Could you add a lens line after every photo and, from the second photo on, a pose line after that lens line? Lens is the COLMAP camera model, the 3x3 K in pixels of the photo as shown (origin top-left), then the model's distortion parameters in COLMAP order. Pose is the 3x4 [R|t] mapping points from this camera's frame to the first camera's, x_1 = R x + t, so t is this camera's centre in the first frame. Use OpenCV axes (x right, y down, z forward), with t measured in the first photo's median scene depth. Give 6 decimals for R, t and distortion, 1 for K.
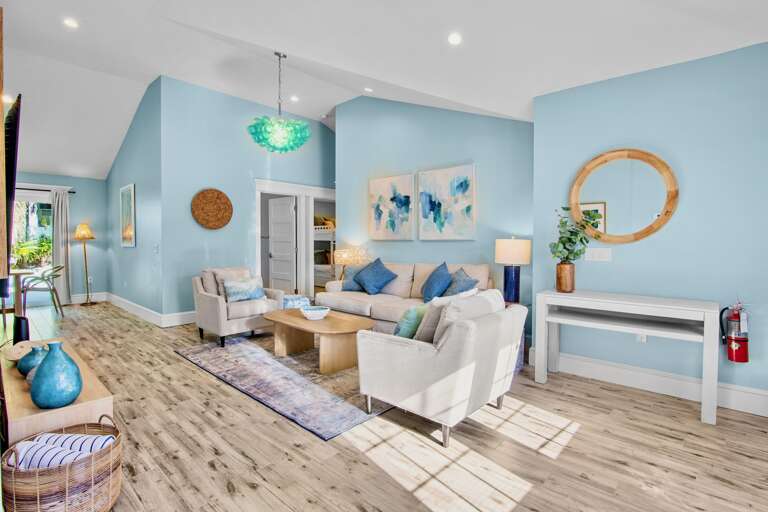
lens RADIAL K [[374.9, 0, 390.2], [0, 374.9, 247.3], [0, 0, 1]] dist [-0.021233, -0.000102]
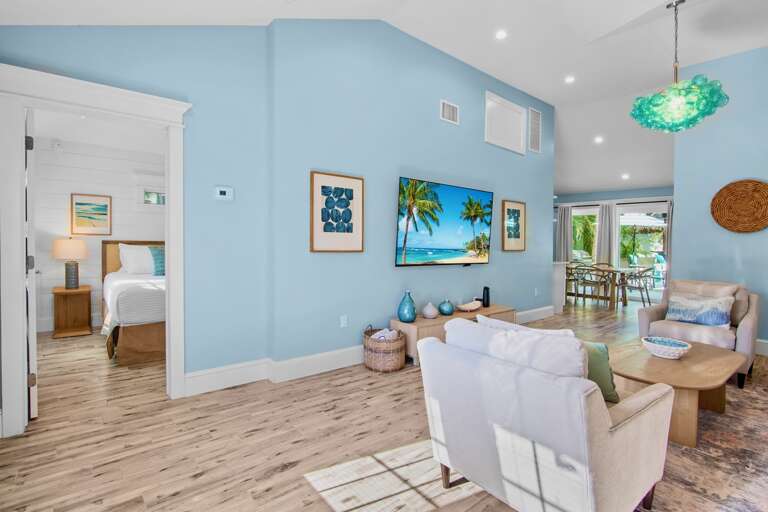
lens RADIAL K [[374.9, 0, 383.0], [0, 374.9, 250.7], [0, 0, 1]] dist [-0.021233, -0.000102]
pose [[-0.150411, 0.019398, -0.988433, 0.450662], [-0.036474, 0.999018, 0.025156, -0.004095], [0.987951, 0.039835, -0.149556, 0.447172]]
